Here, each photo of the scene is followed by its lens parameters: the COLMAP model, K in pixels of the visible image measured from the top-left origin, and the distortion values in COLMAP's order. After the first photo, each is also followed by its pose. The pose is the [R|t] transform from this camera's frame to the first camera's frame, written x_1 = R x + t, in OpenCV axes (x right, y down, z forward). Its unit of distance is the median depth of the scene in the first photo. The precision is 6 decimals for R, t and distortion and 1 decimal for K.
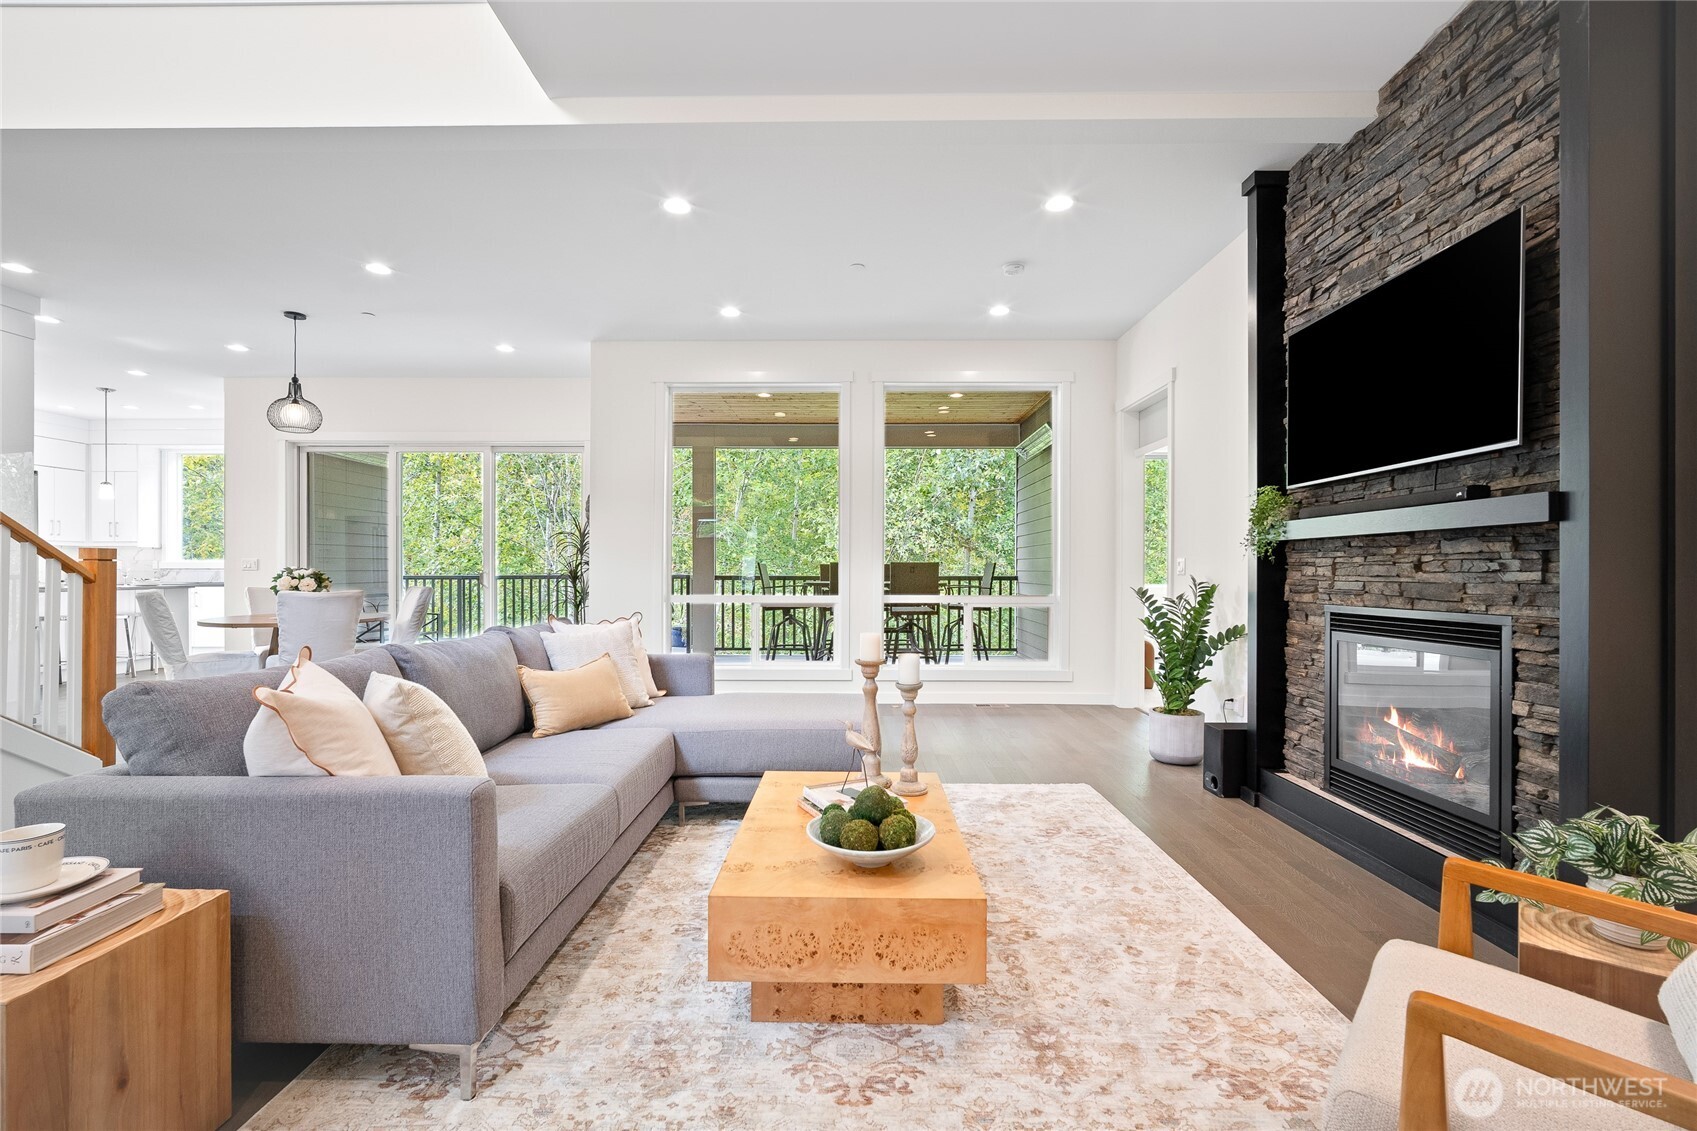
lens RADIAL K [[742.8, 0, 848.4], [0, 742.8, 570.3], [0, 0, 1]] dist [-0.008866, 0.000824]
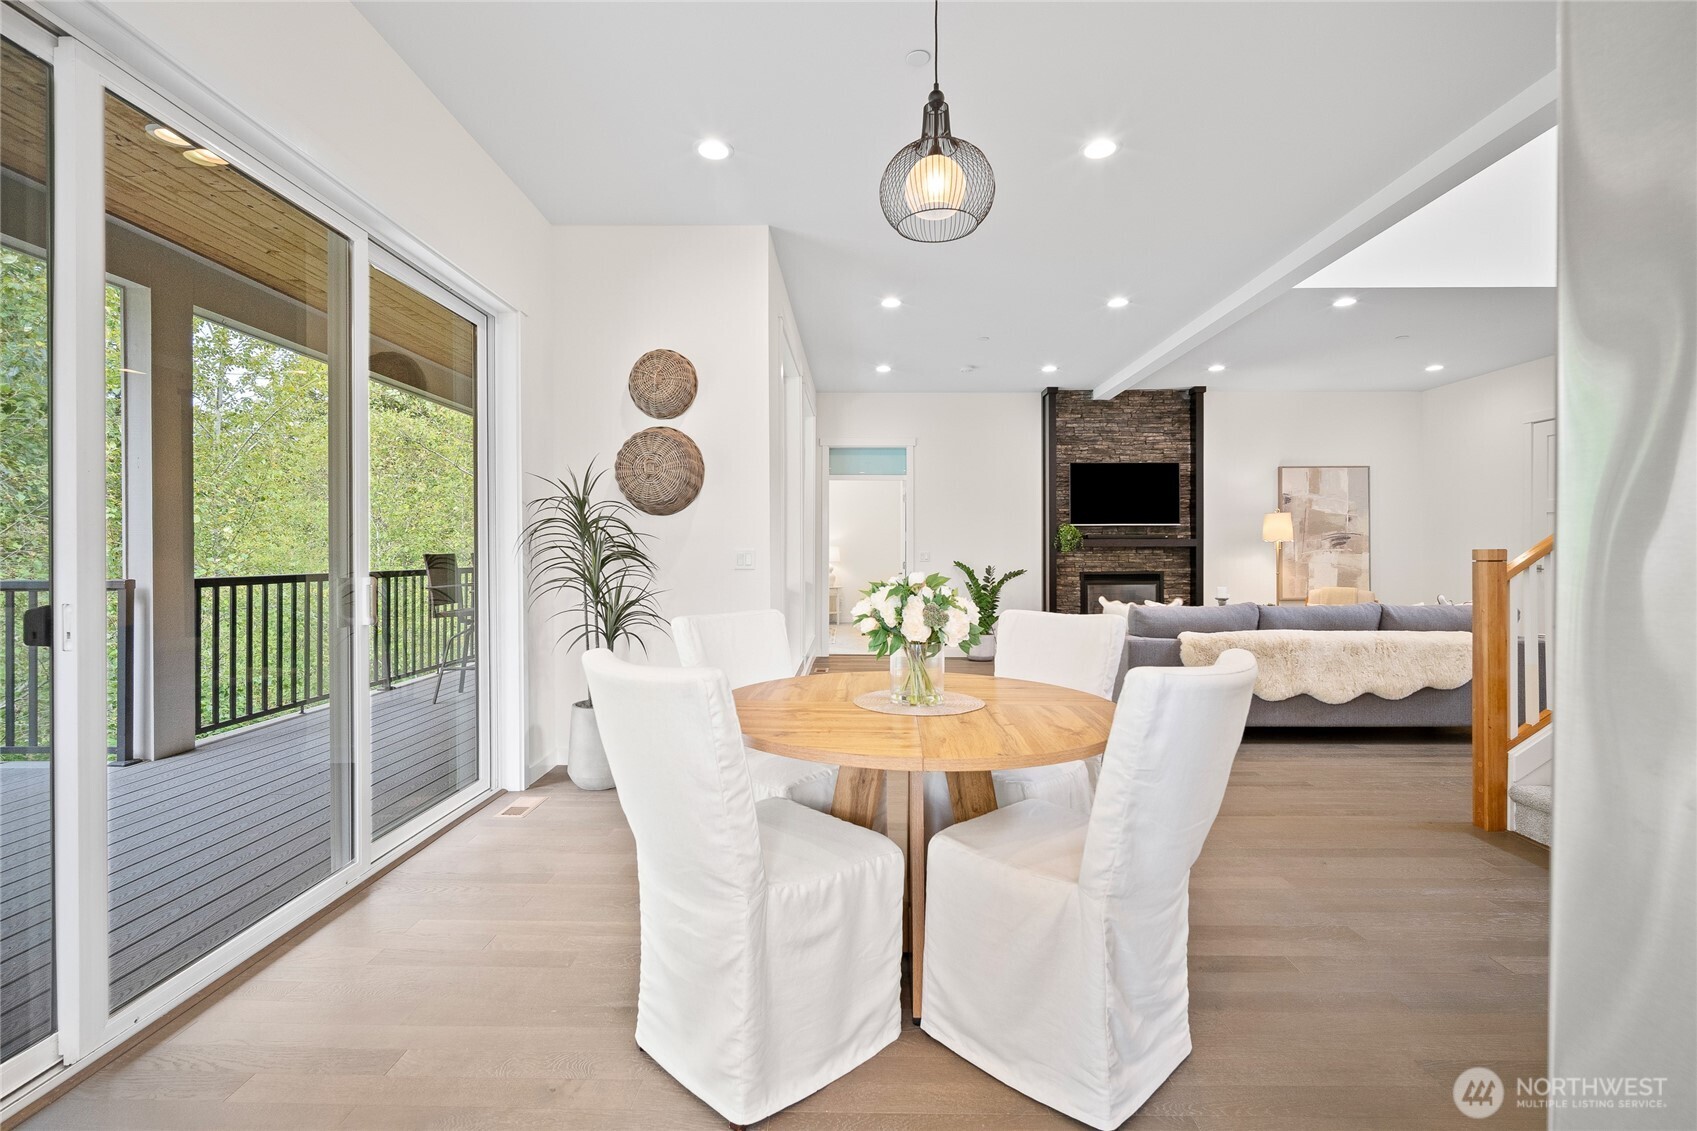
lens RADIAL K [[742.8, 0, 837.9], [0, 742.8, 559.2], [0, 0, 1]] dist [-0.008866, 0.000824]
pose [[0.023818, -0.014512, 0.999611, -2.183573], [-0.000352, 0.999894, 0.014524, -0.036395], [-0.999716, -0.000698, 0.023810, 1.972671]]
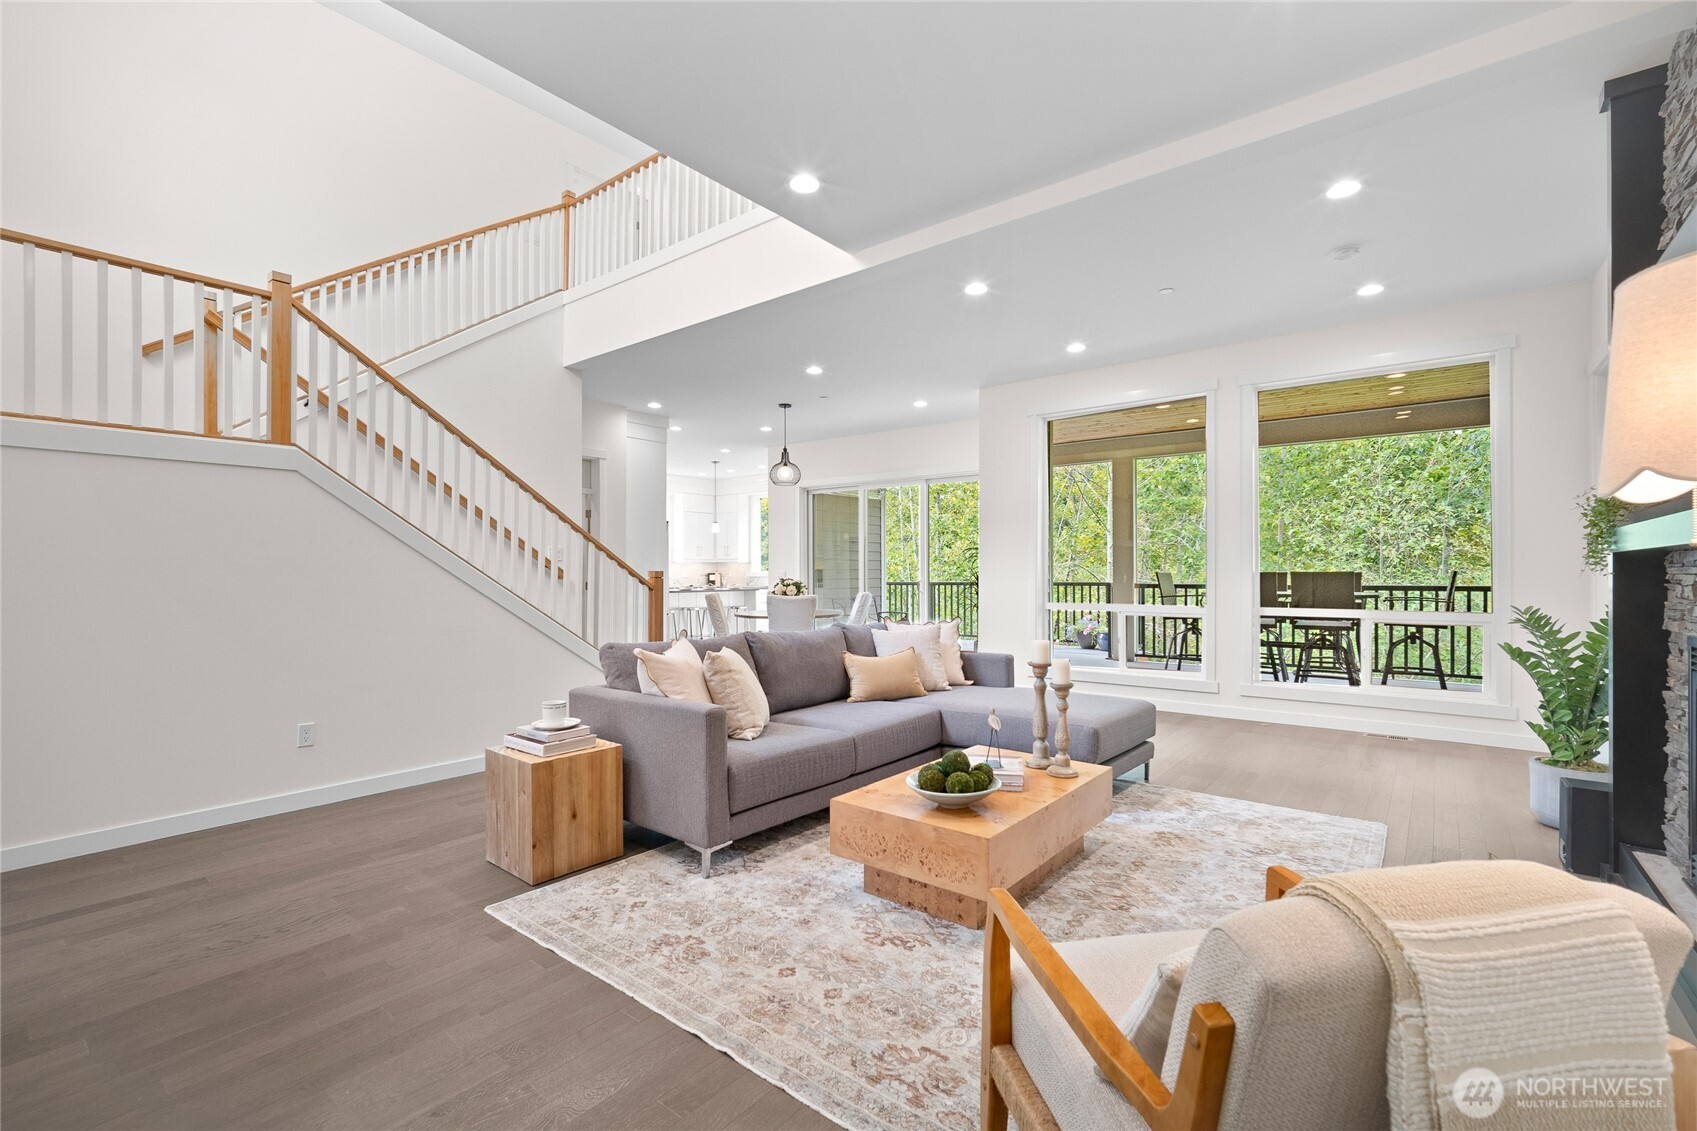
lens RADIAL K [[742.8, 0, 863.7], [0, 742.8, 567.3], [0, 0, 1]] dist [-0.008866, 0.000824]
pose [[0.793475, -0.008573, -0.608542, 0.493863], [0.003022, 0.999944, -0.010146, -0.020529], [0.608595, 0.006211, 0.793457, -0.123068]]
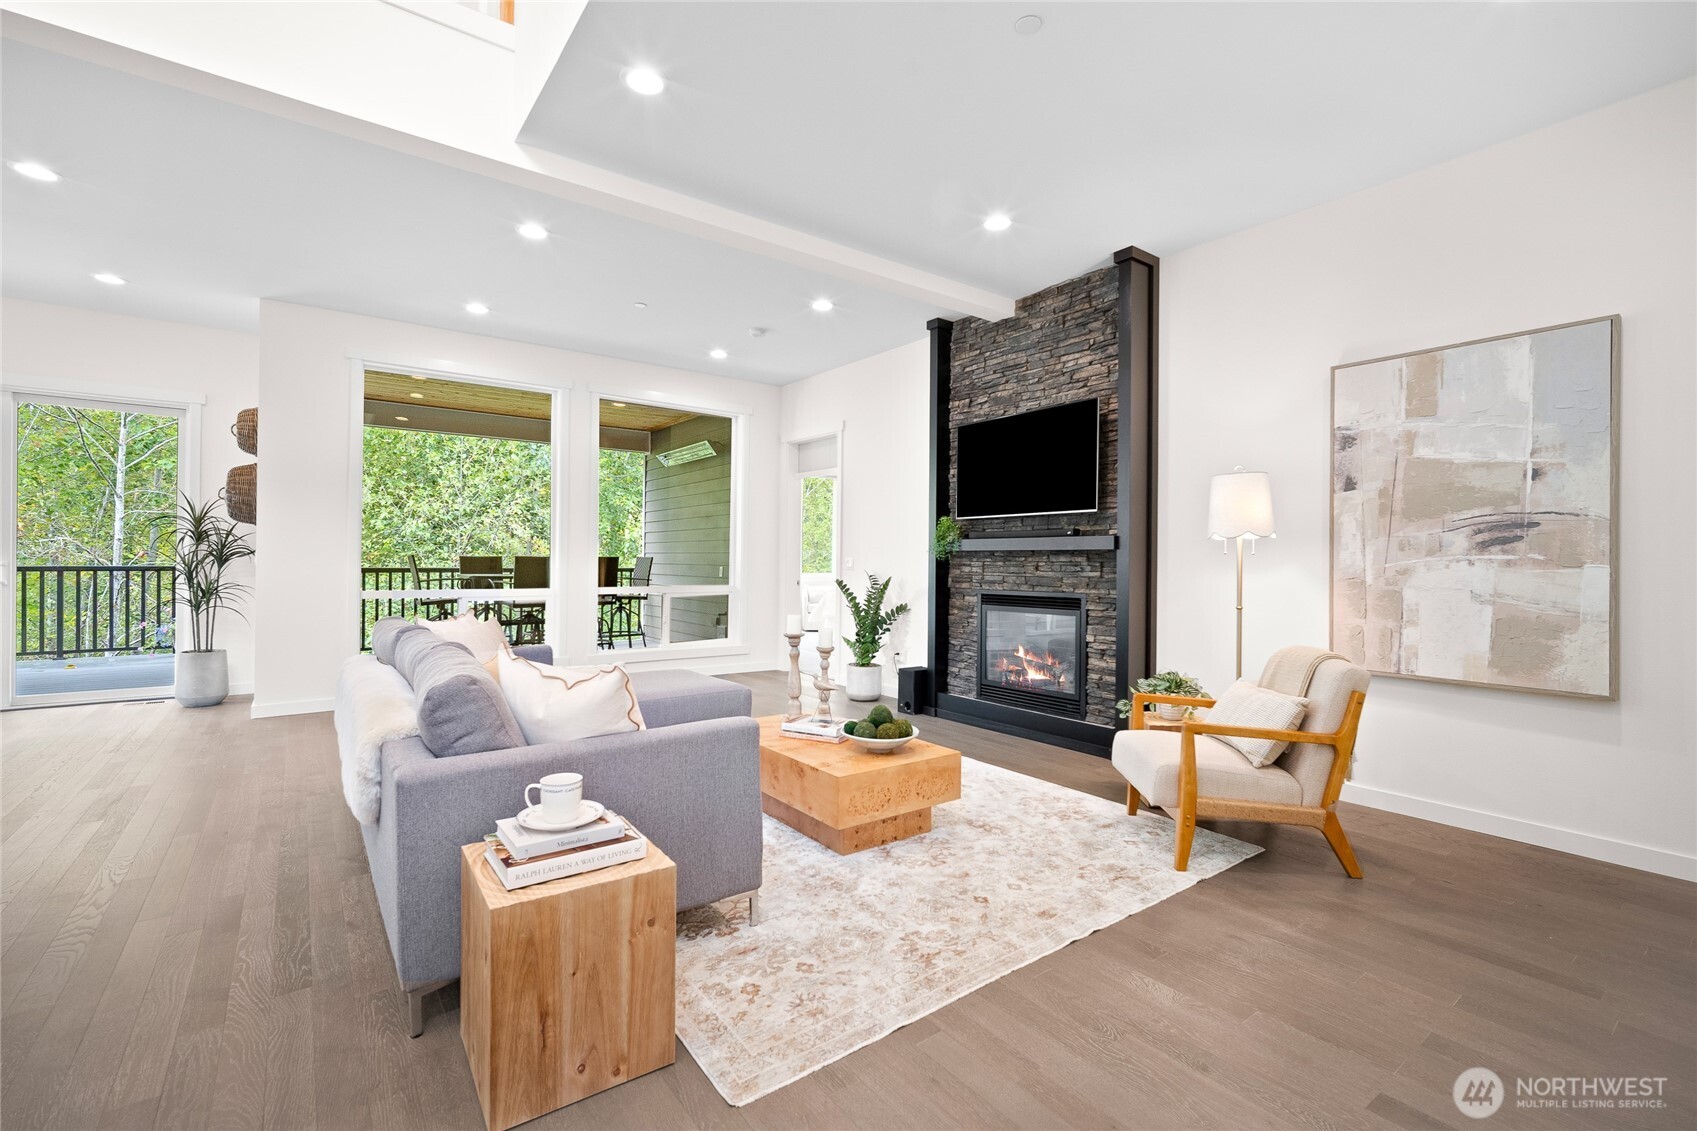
lens RADIAL K [[742.8, 0, 832.2], [0, 742.8, 557.5], [0, 0, 1]] dist [-0.008866, 0.000824]
pose [[0.798785, 0.007528, 0.601570, -0.704857], [-0.007061, 0.999970, -0.003139, -0.020346], [-0.601575, -0.001740, 0.798814, -0.168688]]
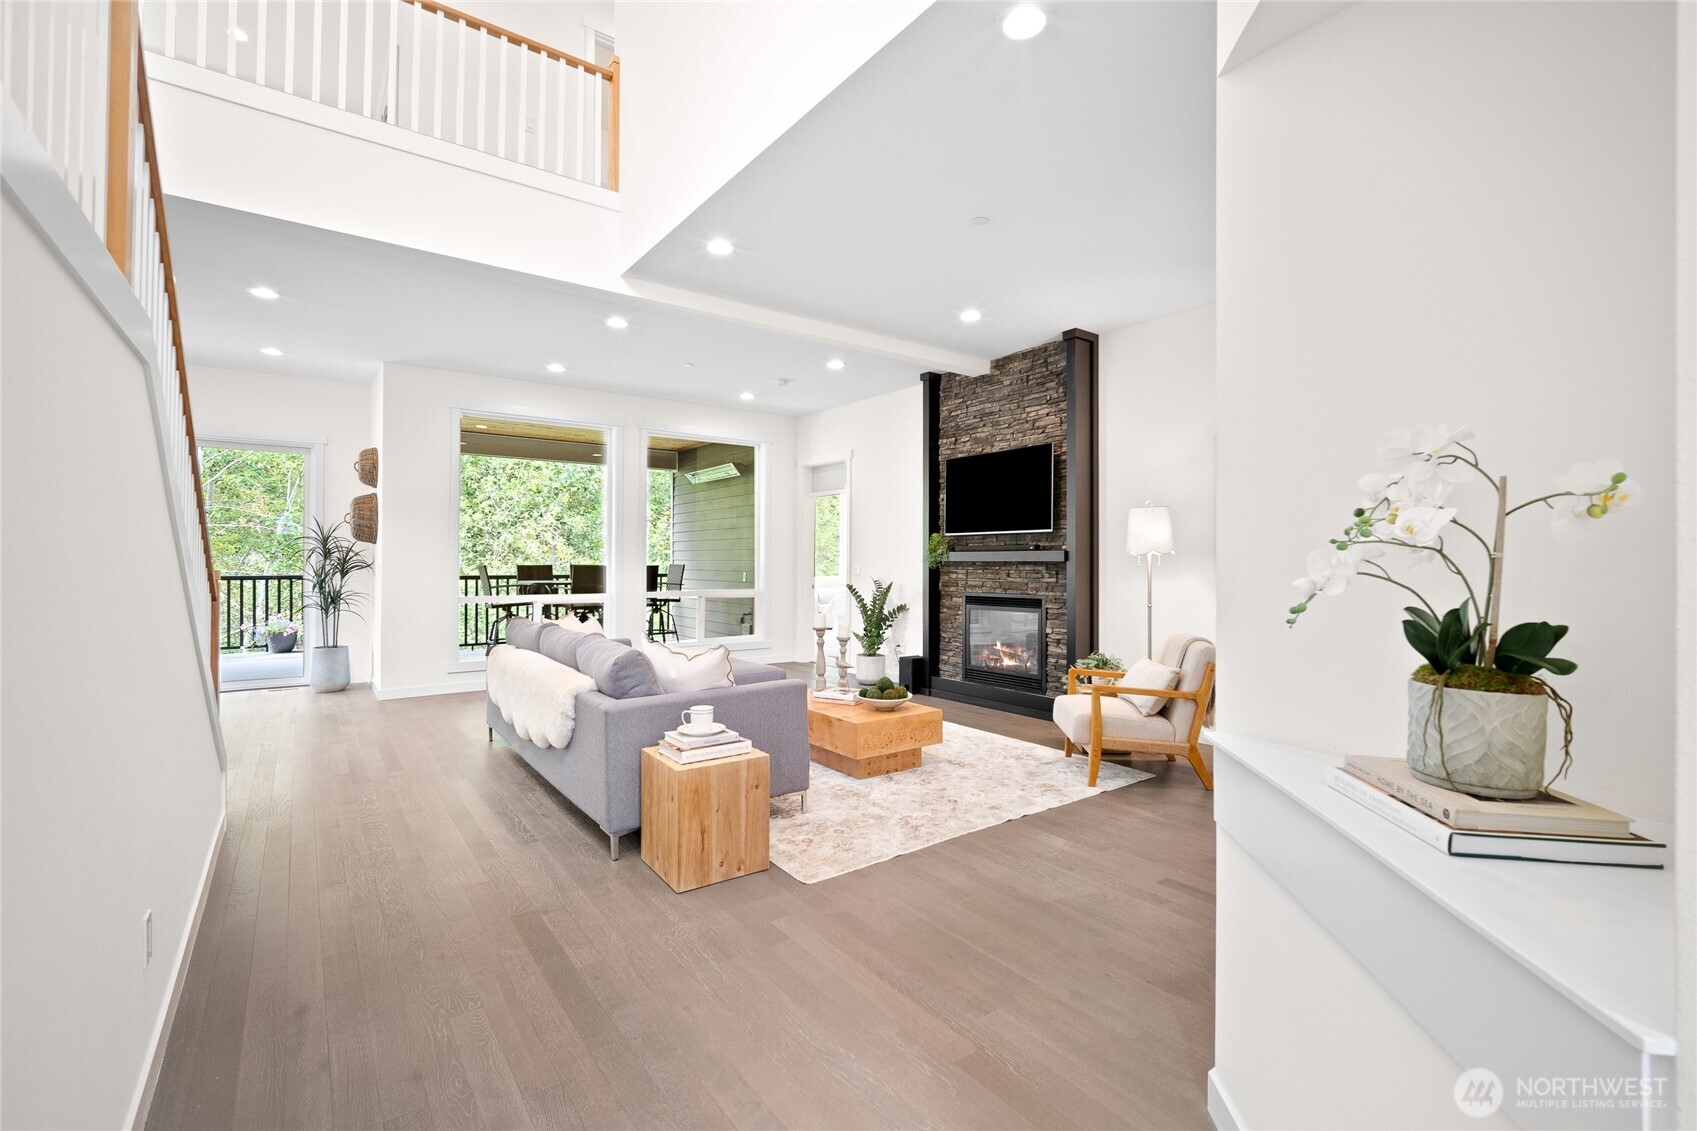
lens RADIAL K [[742.8, 0, 829.6], [0, 742.8, 559.0], [0, 0, 1]] dist [-0.008866, 0.000824]
pose [[0.802993, 0.000126, 0.595989, -0.999003], [0.000494, 0.999999, -0.000876, -0.050158], [-0.595989, 0.000998, 0.802992, -0.507398]]
